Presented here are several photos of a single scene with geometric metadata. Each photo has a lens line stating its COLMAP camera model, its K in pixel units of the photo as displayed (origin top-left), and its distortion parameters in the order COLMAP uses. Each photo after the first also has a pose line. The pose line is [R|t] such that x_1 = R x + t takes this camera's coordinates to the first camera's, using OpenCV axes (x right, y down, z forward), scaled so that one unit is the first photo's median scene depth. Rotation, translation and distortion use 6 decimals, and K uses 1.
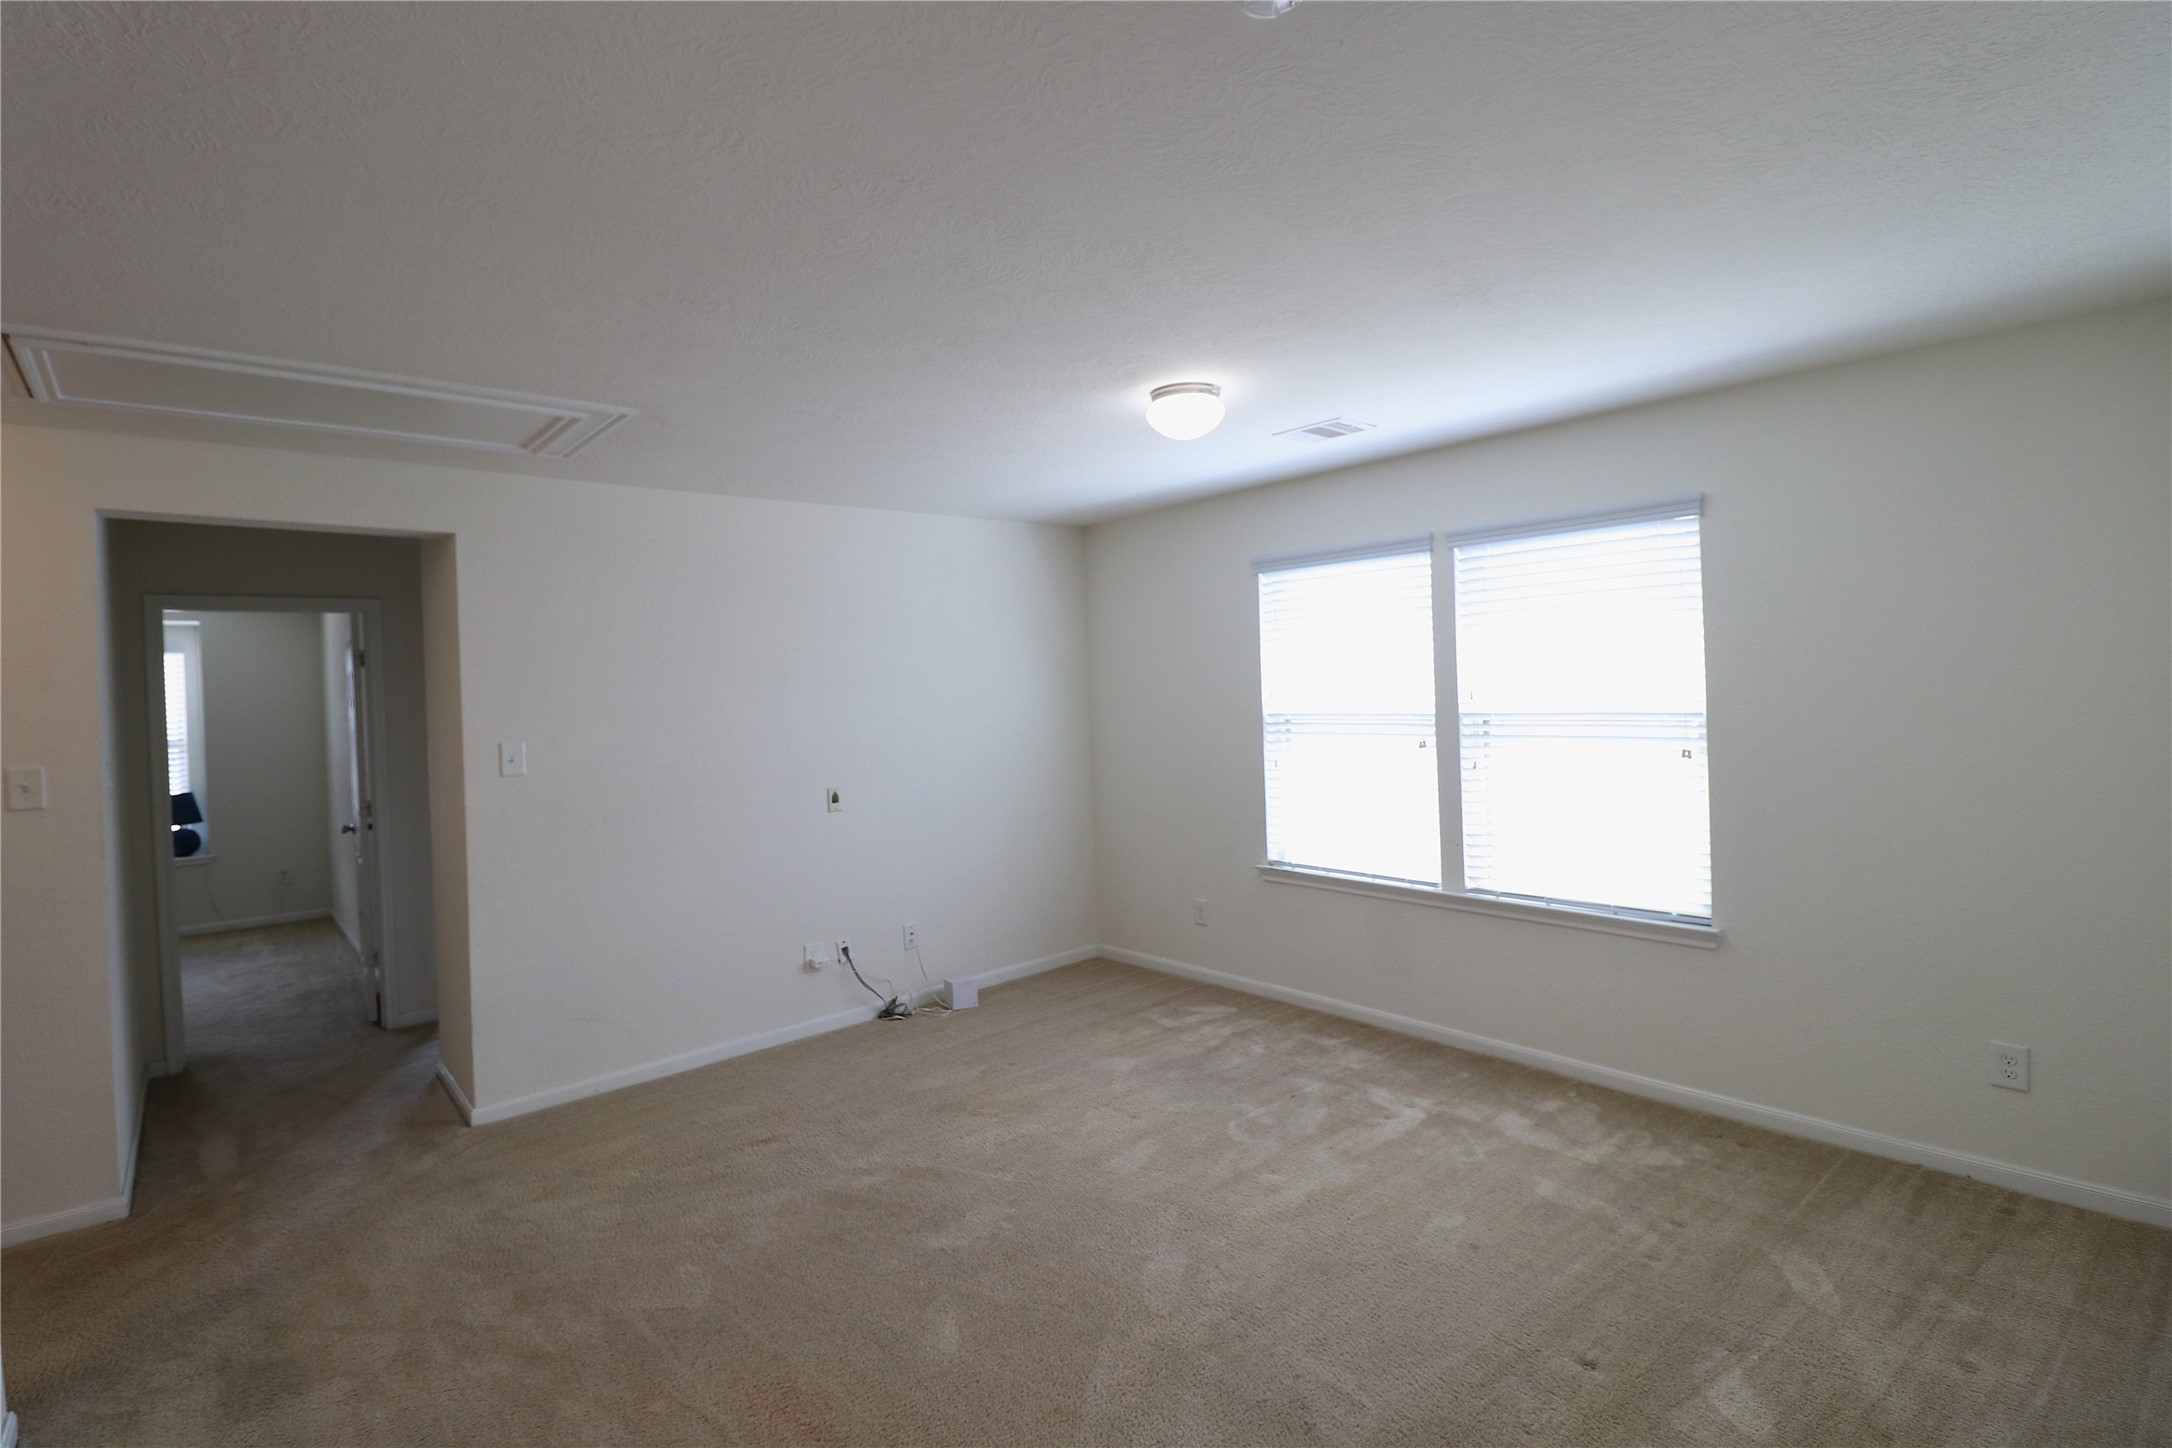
lens RADIAL K [[1006.2, 0, 1066.1], [0, 1006.2, 686.7], [0, 0, 1]] dist [-0.010686, -0.007088]
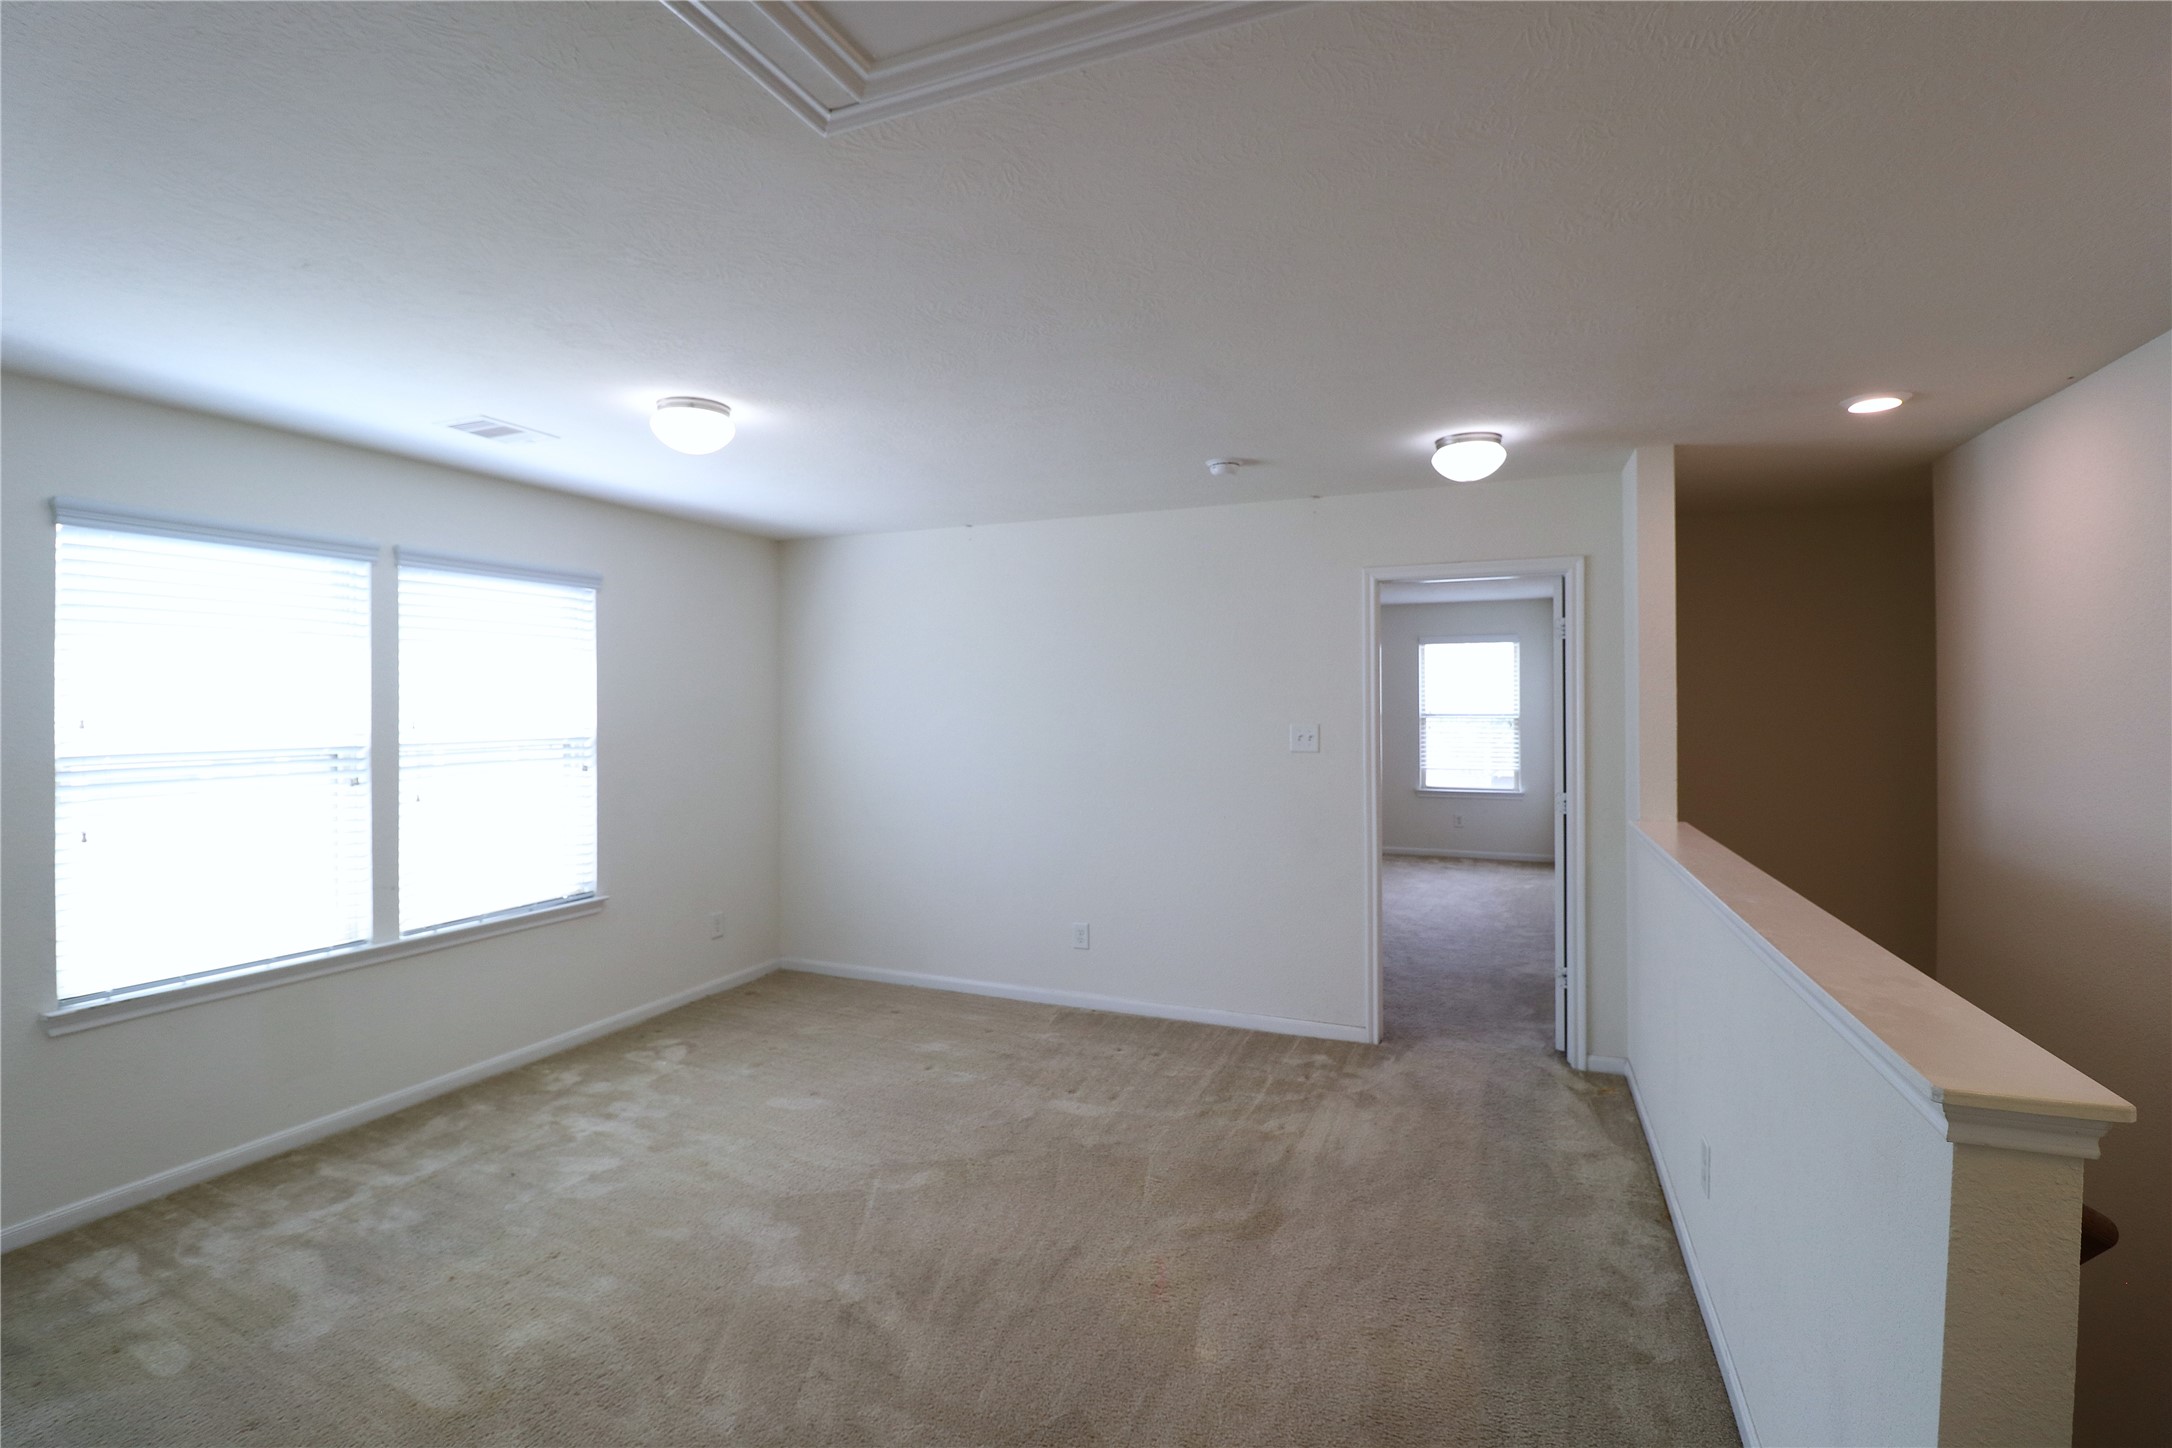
lens RADIAL K [[1006.2, 0, 1079.6], [0, 1006.2, 702.0], [0, 0, 1]] dist [-0.010686, -0.007088]
pose [[-0.438634, 0.035071, 0.897981, -0.709966], [0.017788, 0.999381, -0.030343, 0.026404], [-0.898490, 0.002664, -0.438986, 0.838021]]
